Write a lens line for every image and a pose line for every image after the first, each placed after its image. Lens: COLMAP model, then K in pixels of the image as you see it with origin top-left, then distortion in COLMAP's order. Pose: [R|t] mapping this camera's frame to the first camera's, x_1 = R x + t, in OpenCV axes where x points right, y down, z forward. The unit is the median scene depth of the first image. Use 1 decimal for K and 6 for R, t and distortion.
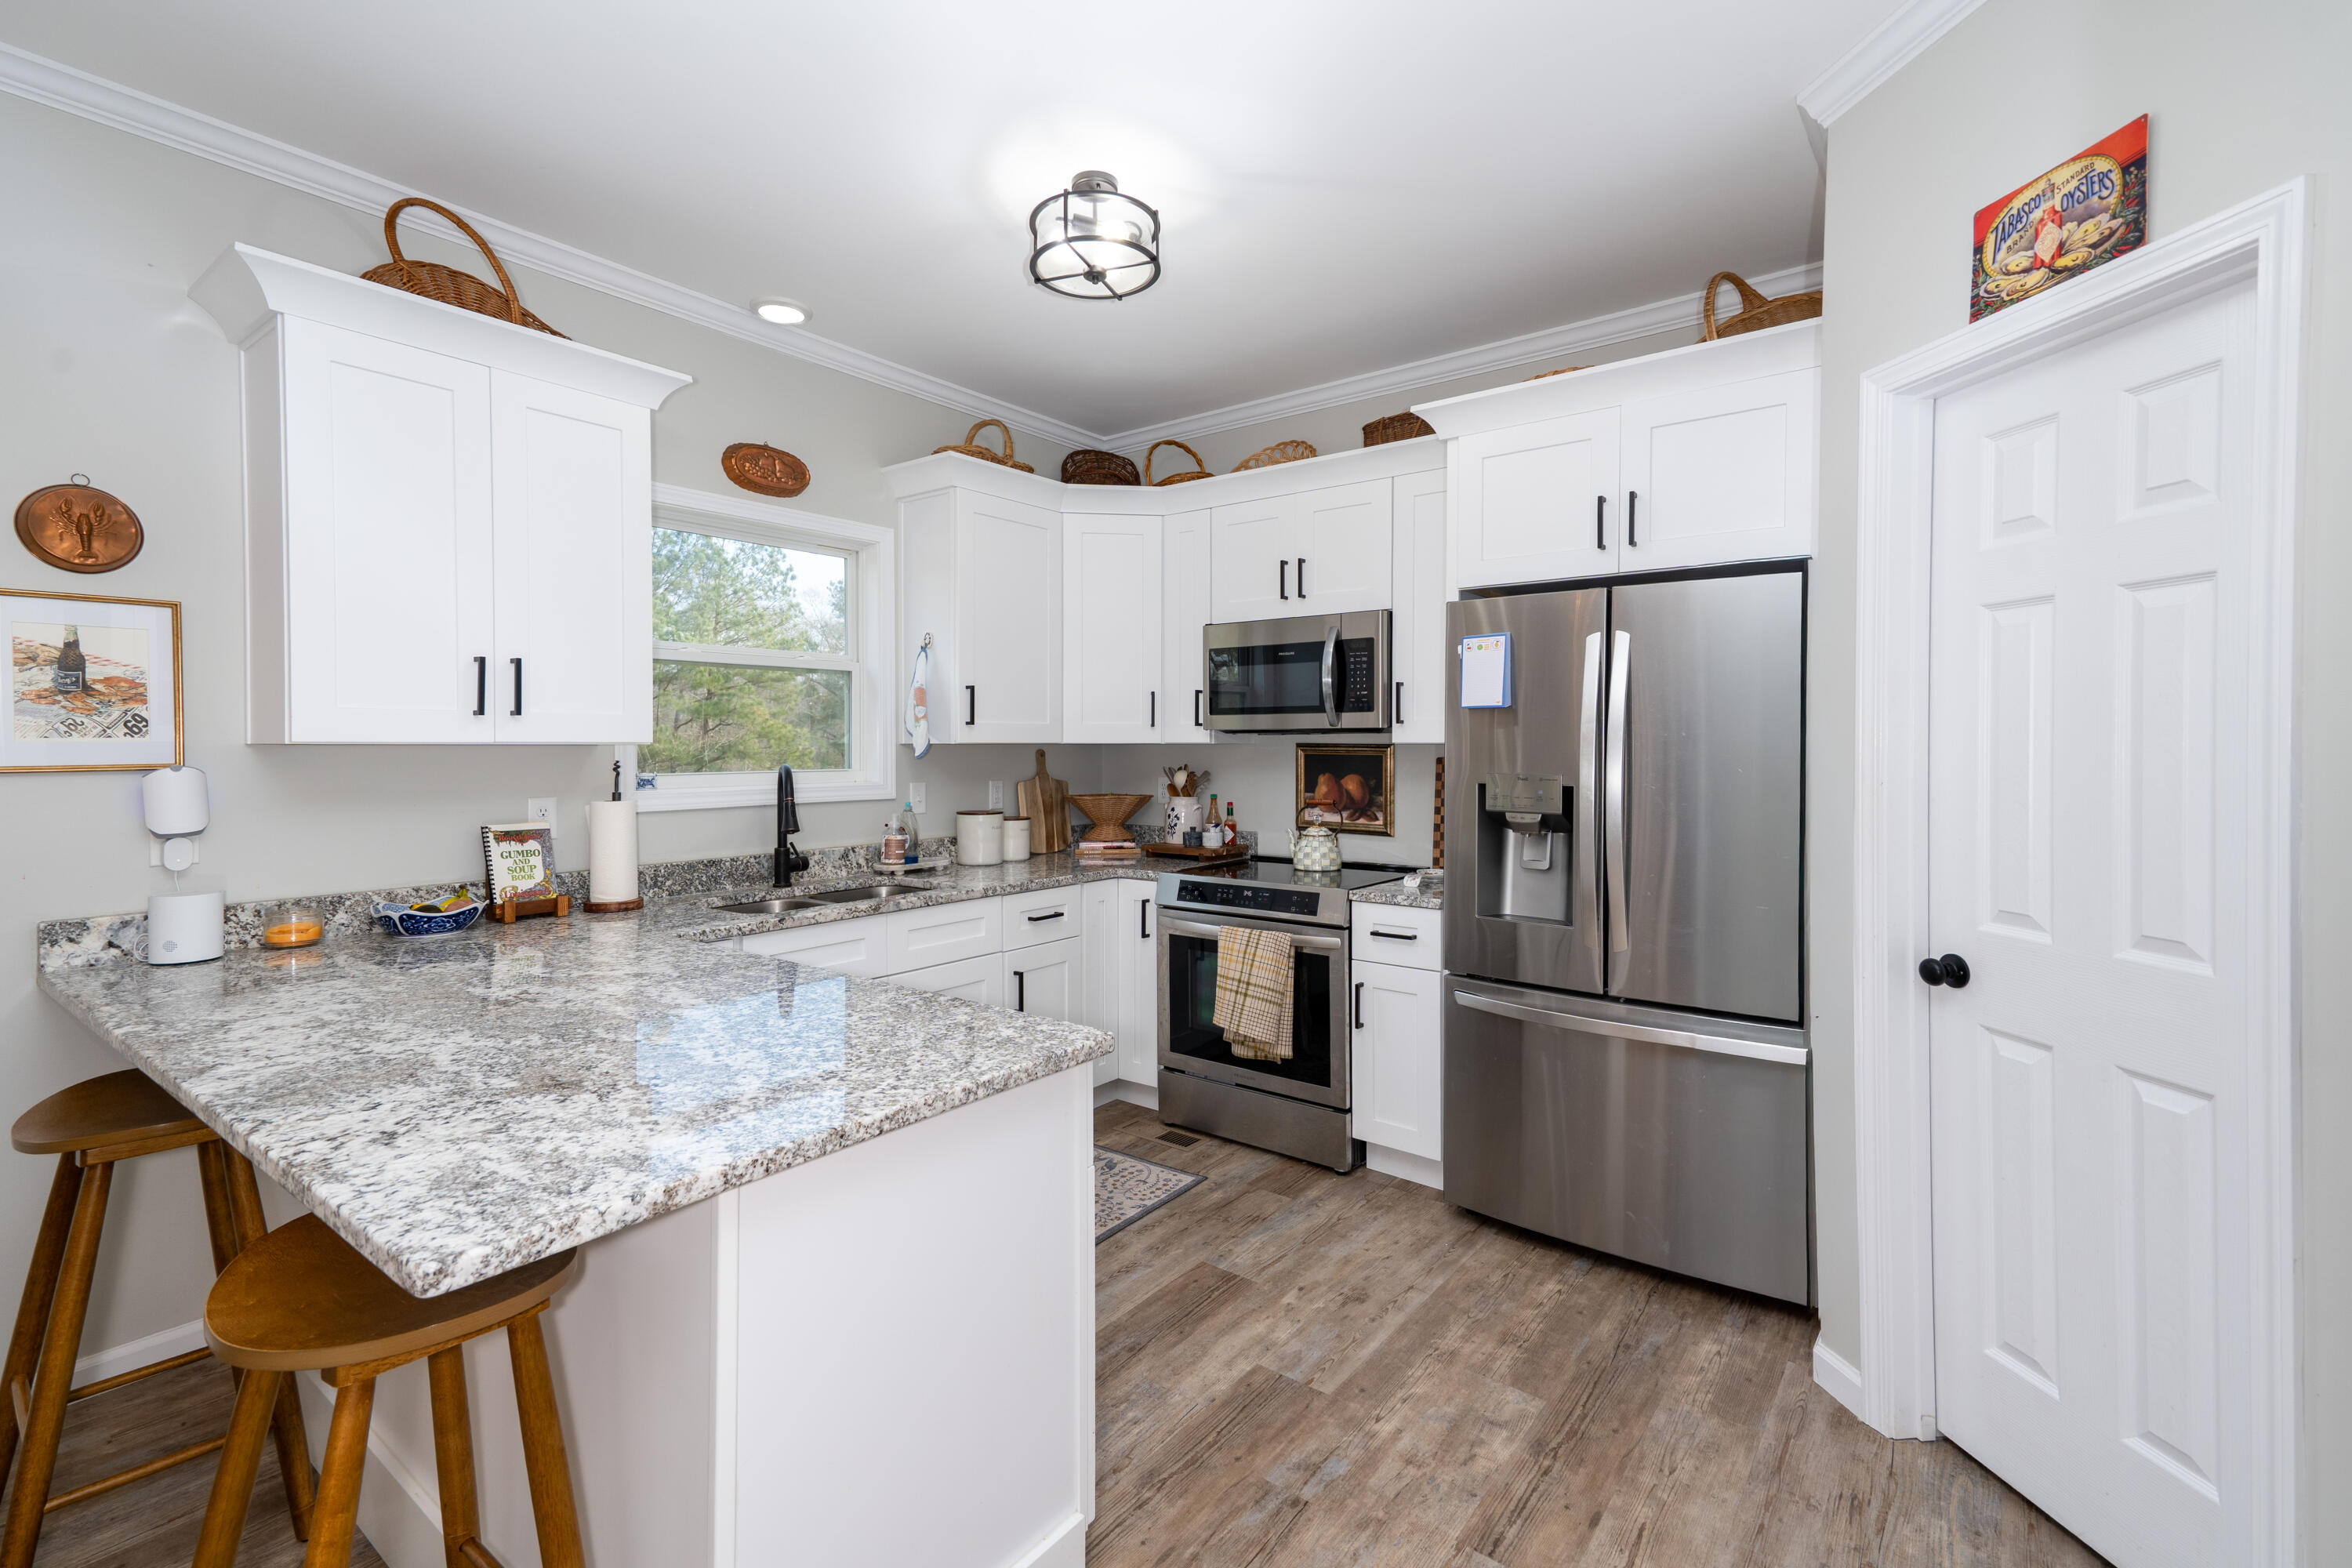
lens RADIAL K [[1060.3, 0, 1182.6], [0, 1060.3, 761.5], [0, 0, 1]] dist [0.018514, 0.001125]
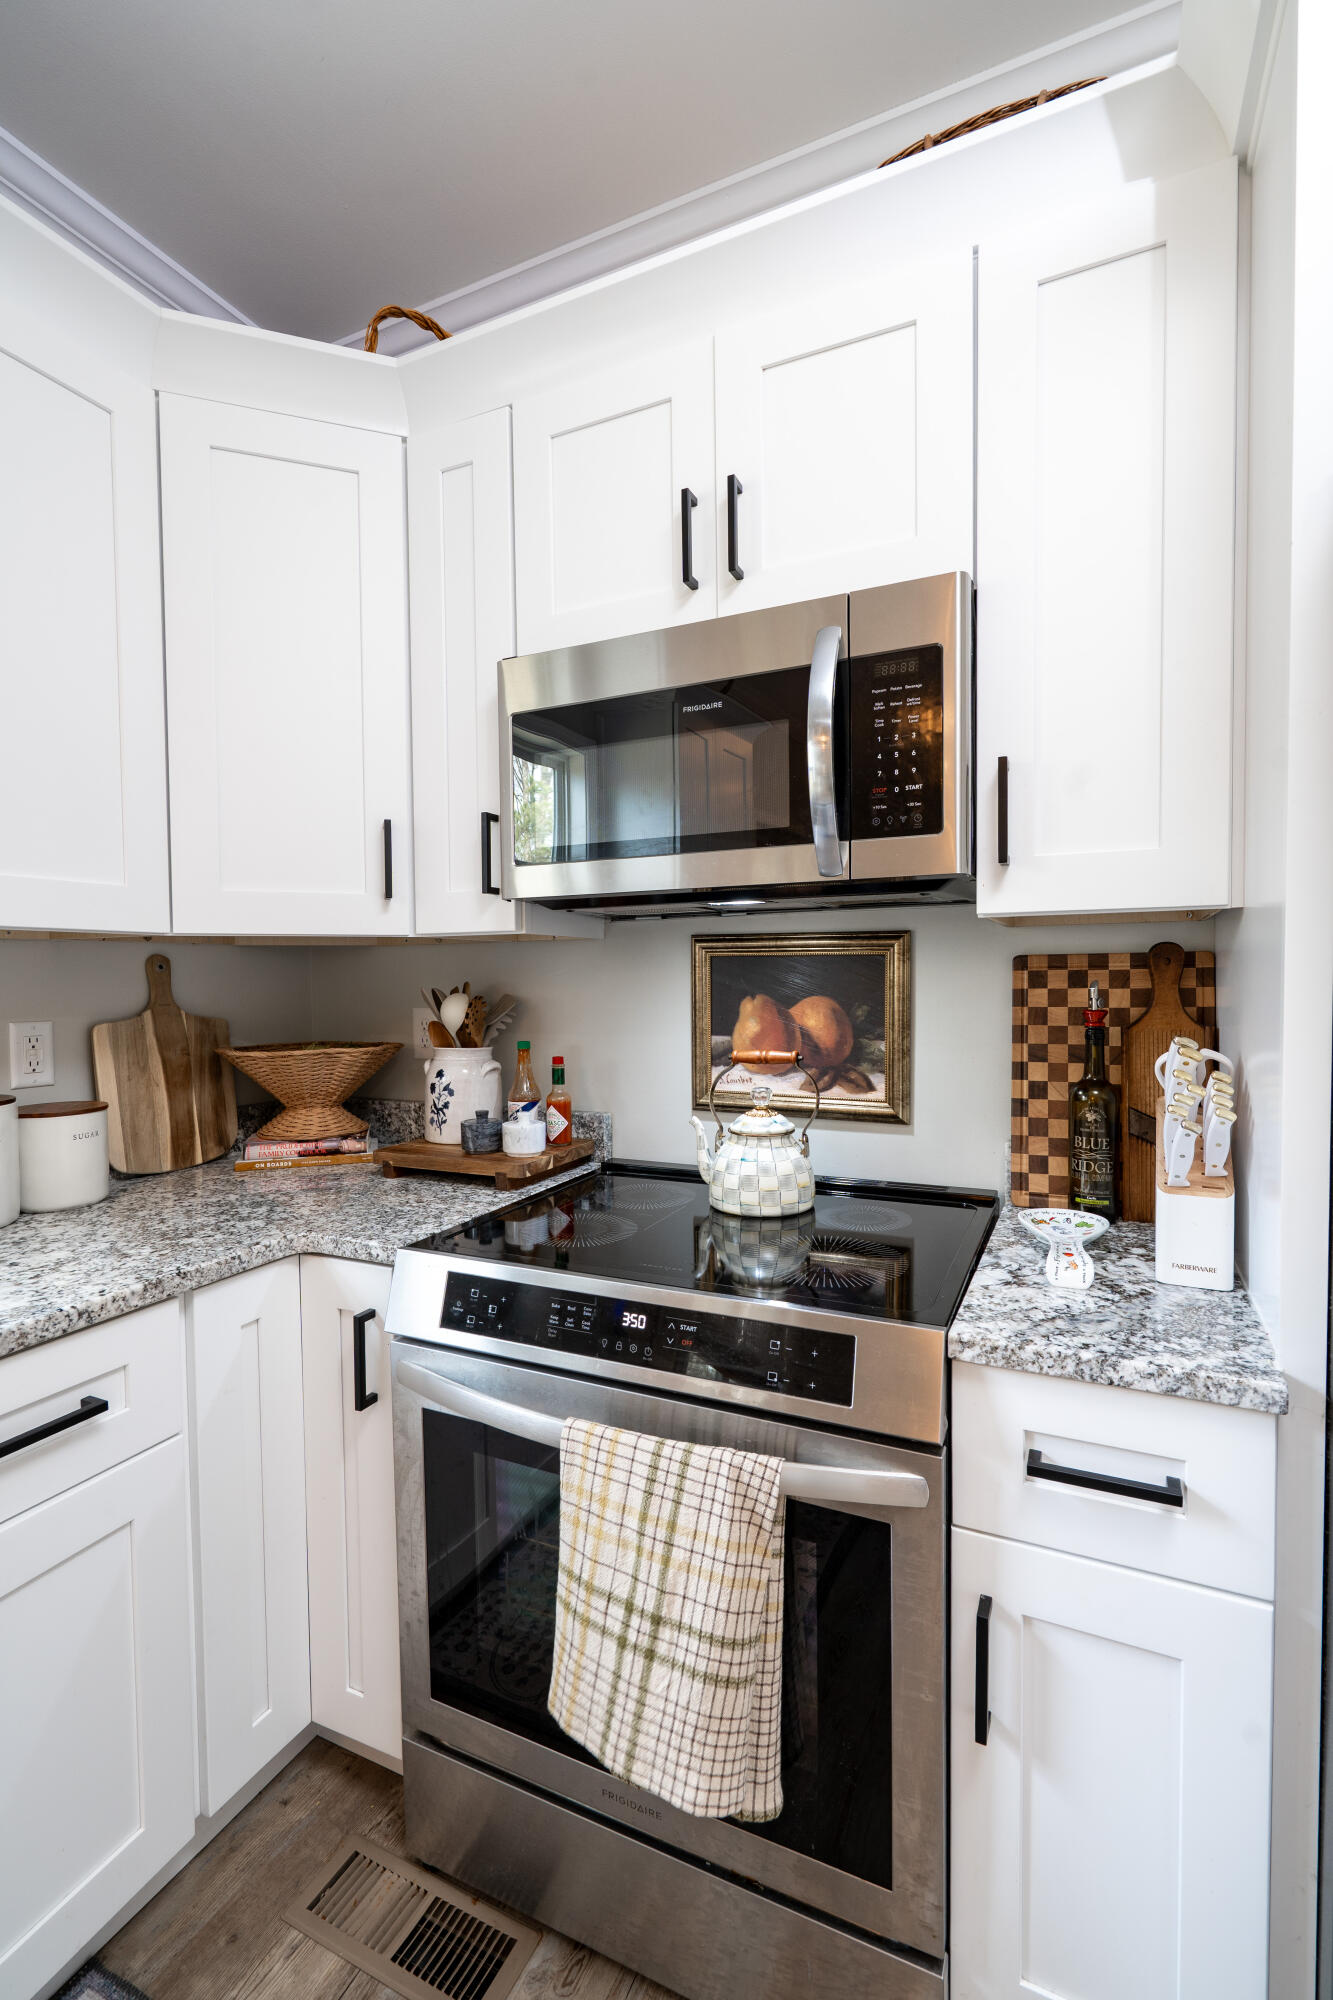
lens RADIAL K [[901.6, 0, 657.5], [0, 901.6, 1009.3], [0, 0, 1]] dist [0.018514, 0.001125]
pose [[0.979843, -0.016434, 0.199093, 0.006946], [0.011804, 0.999632, 0.024424, 0.006978], [-0.199421, -0.021582, 0.979676, 0.583872]]
